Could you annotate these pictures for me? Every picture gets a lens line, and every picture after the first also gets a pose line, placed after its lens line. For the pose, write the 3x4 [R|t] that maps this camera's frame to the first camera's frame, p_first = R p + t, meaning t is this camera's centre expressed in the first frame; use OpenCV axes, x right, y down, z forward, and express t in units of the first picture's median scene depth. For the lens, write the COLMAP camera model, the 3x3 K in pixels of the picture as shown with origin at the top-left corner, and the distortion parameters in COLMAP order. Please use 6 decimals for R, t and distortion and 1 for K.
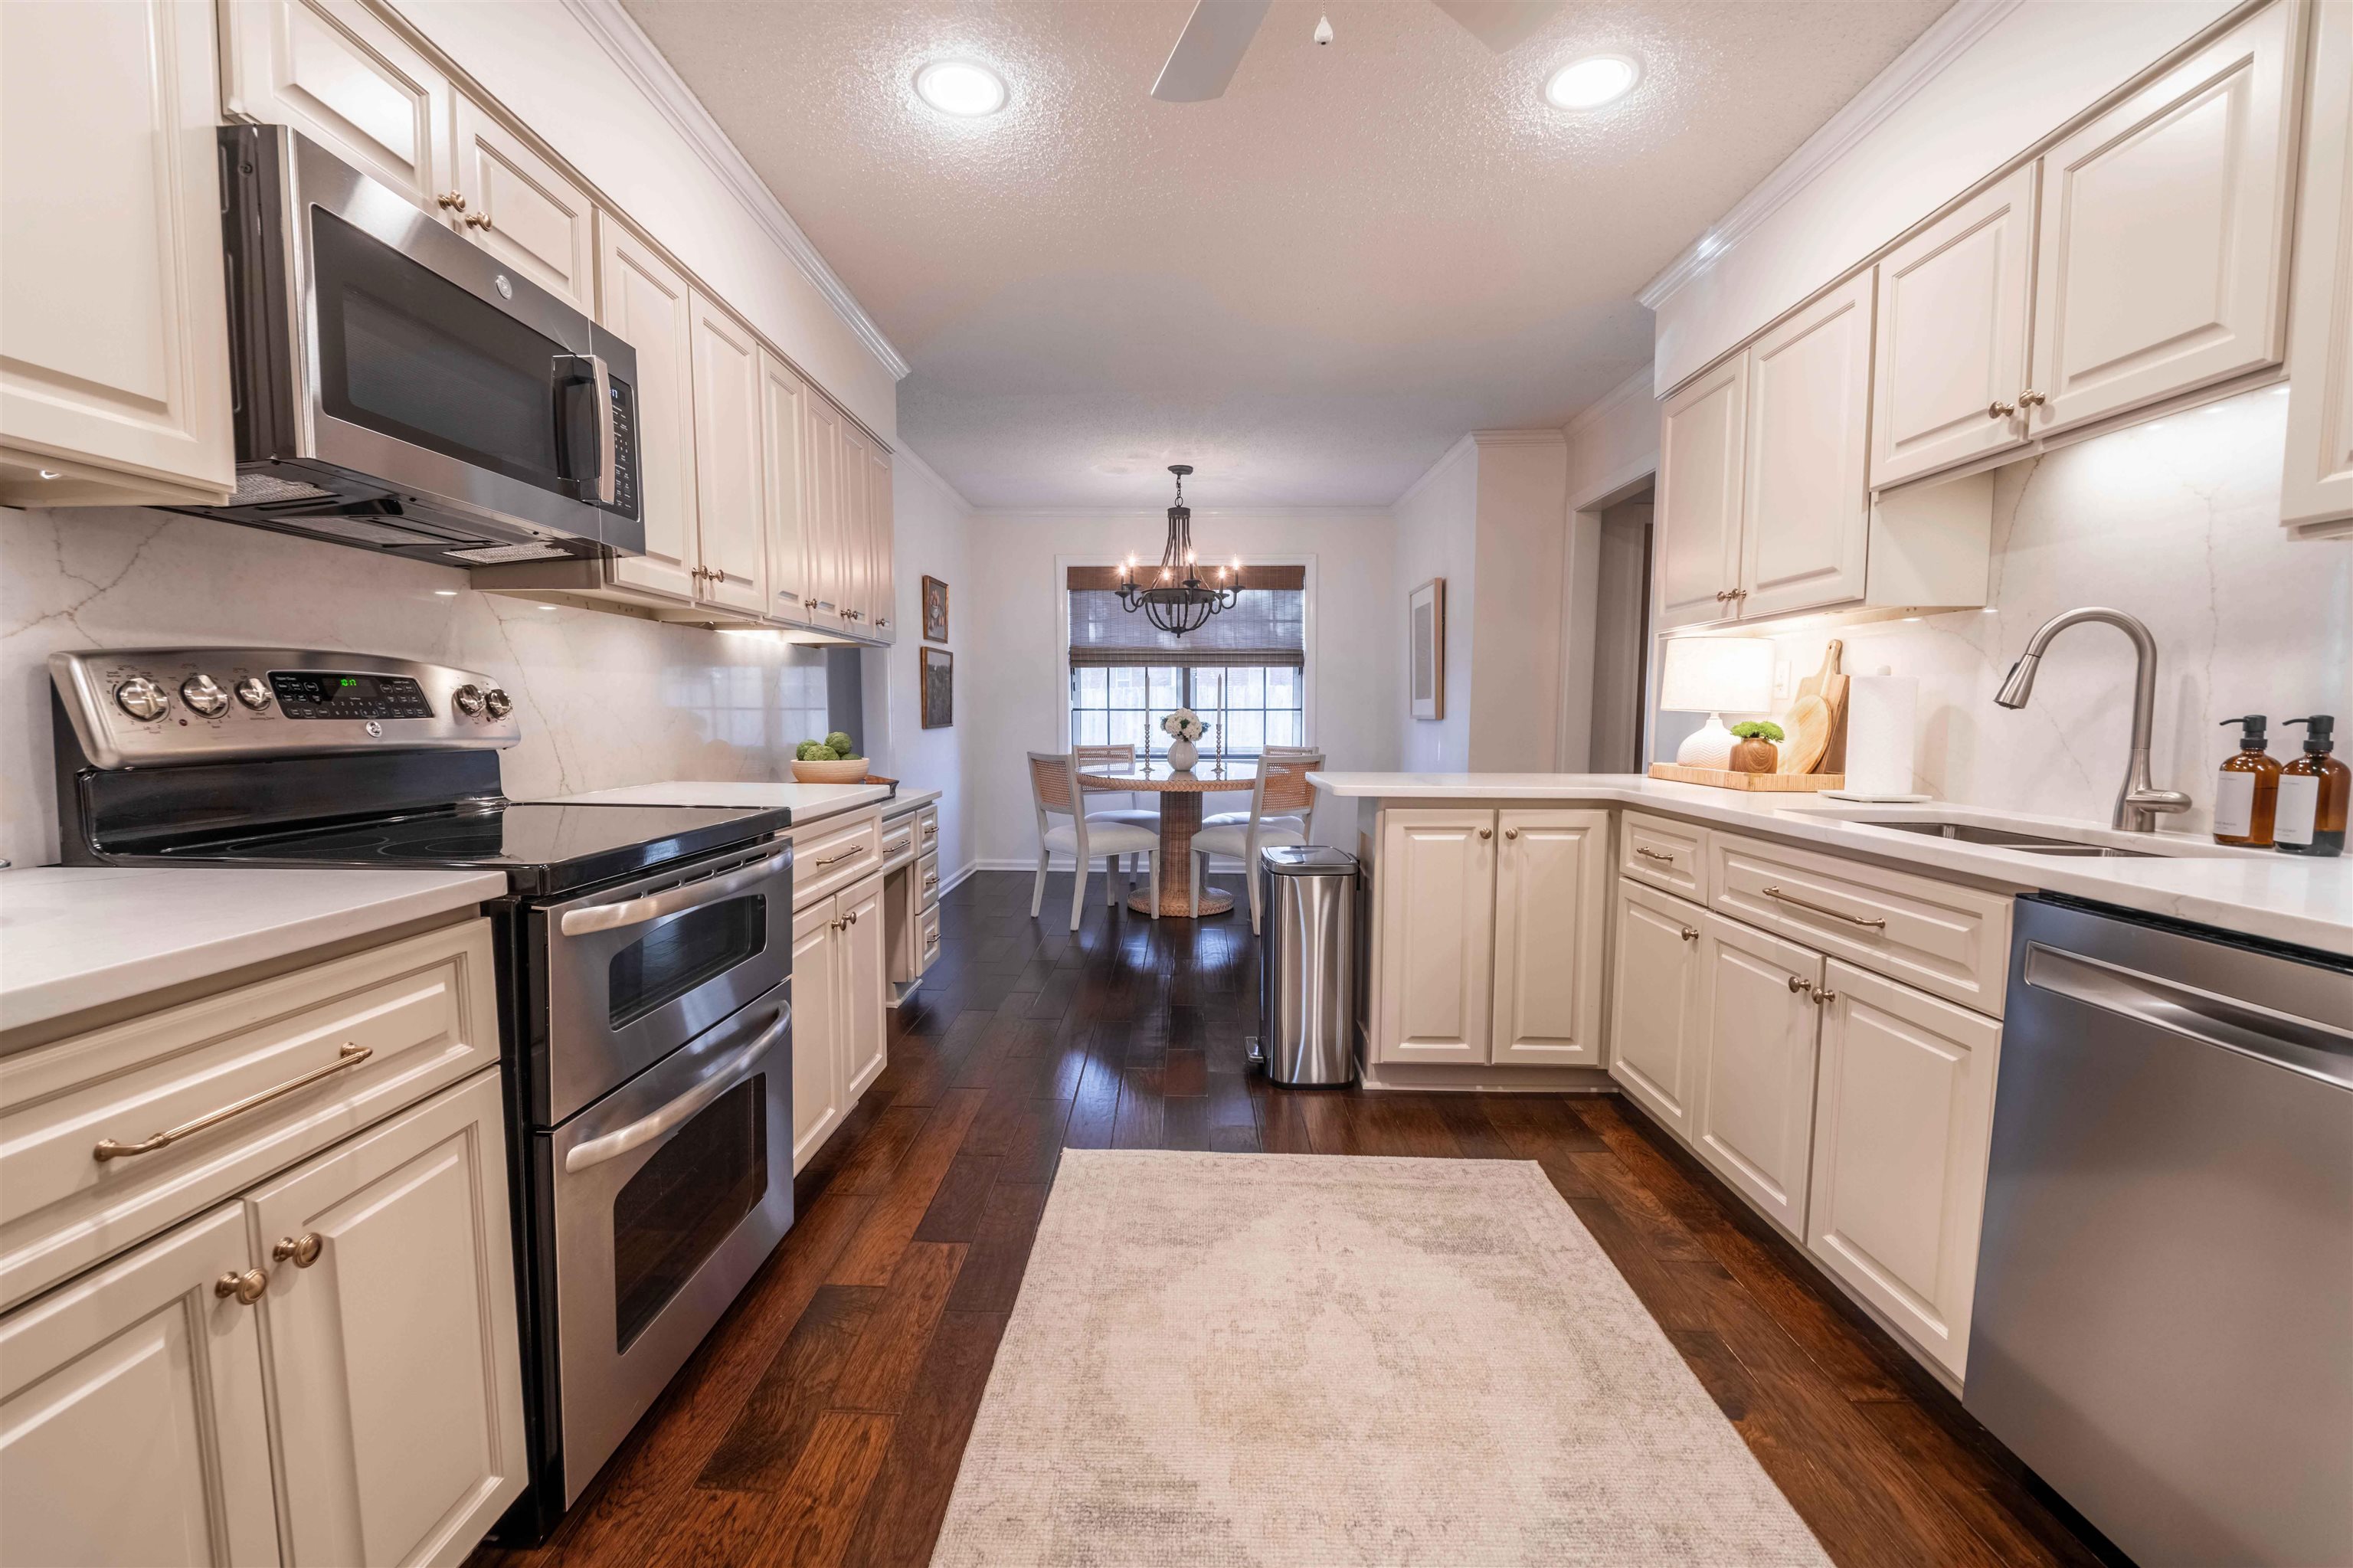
lens RADIAL K [[975.9, 0, 1170.2], [0, 975.9, 797.3], [0, 0, 1]] dist [0.000032, -0.009950]
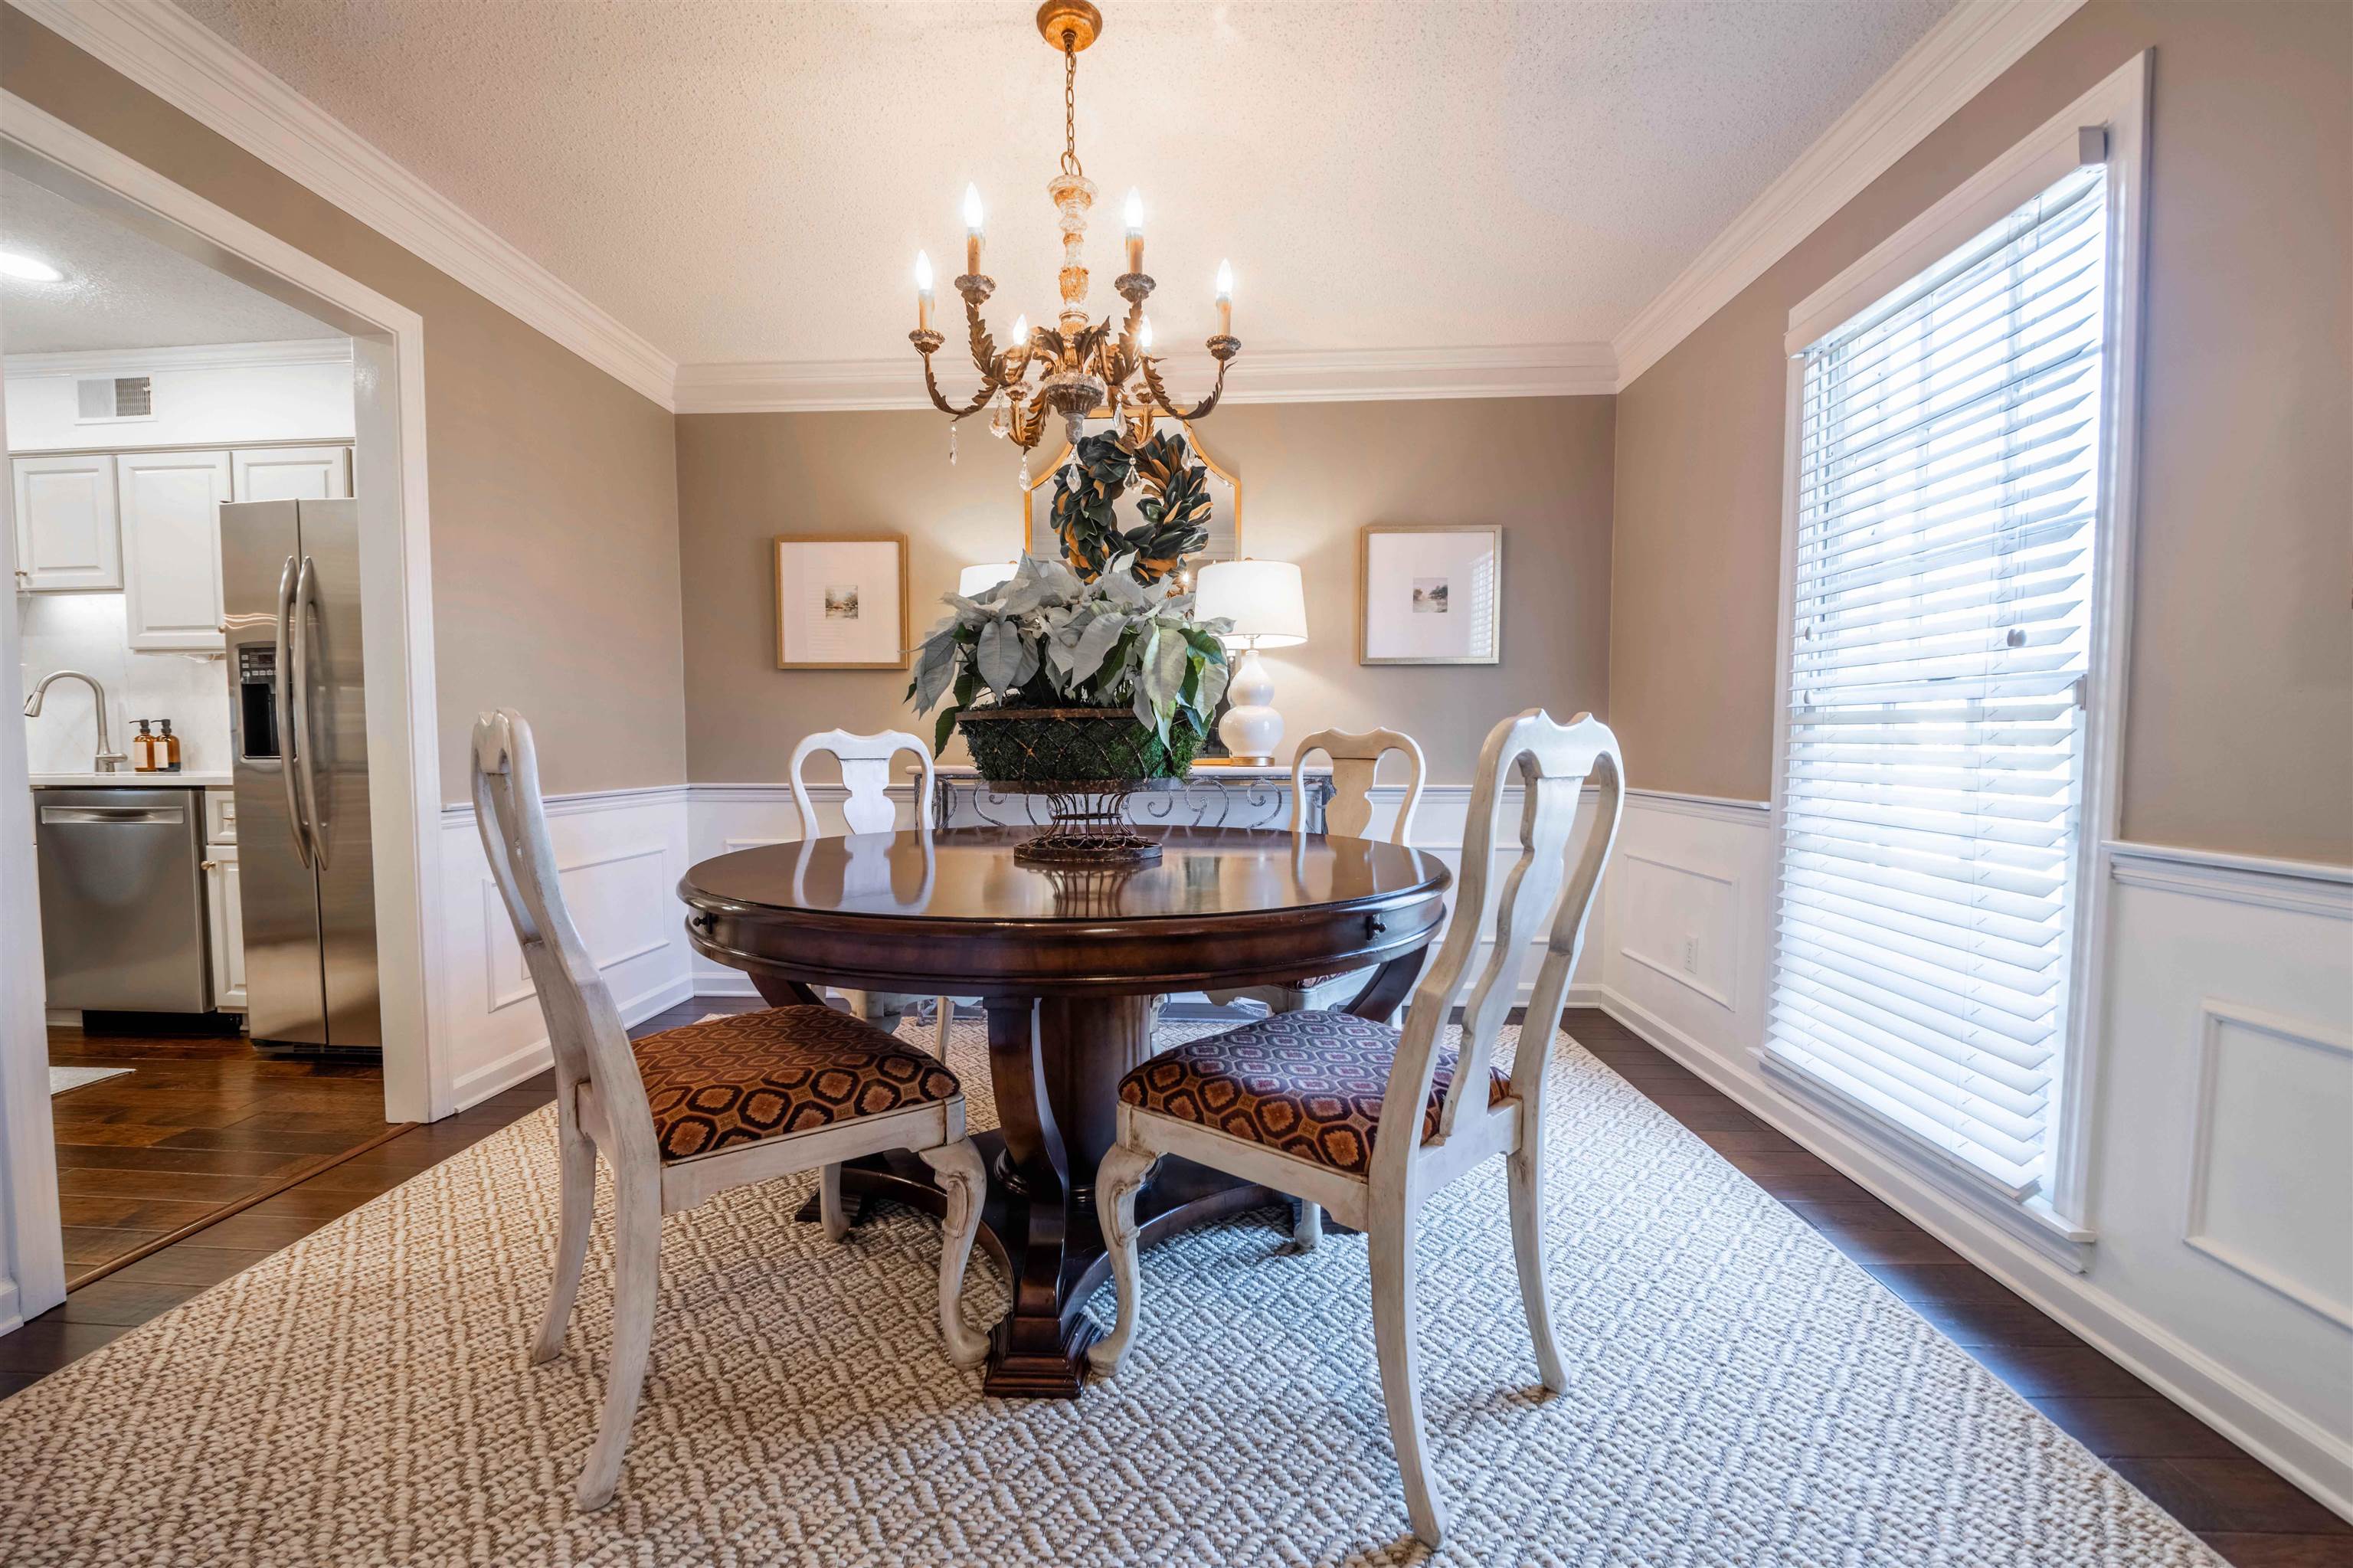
lens RADIAL K [[963.3, 0, 1155.4], [0, 963.3, 797.7], [0, 0, 1]] dist [-0.001384, -0.007842]
pose [[0.031907, -0.071275, 0.996946, -0.741212], [0.098815, 0.992792, 0.067815, 0.122118], [-0.994594, 0.096349, 0.038720, -0.989727]]
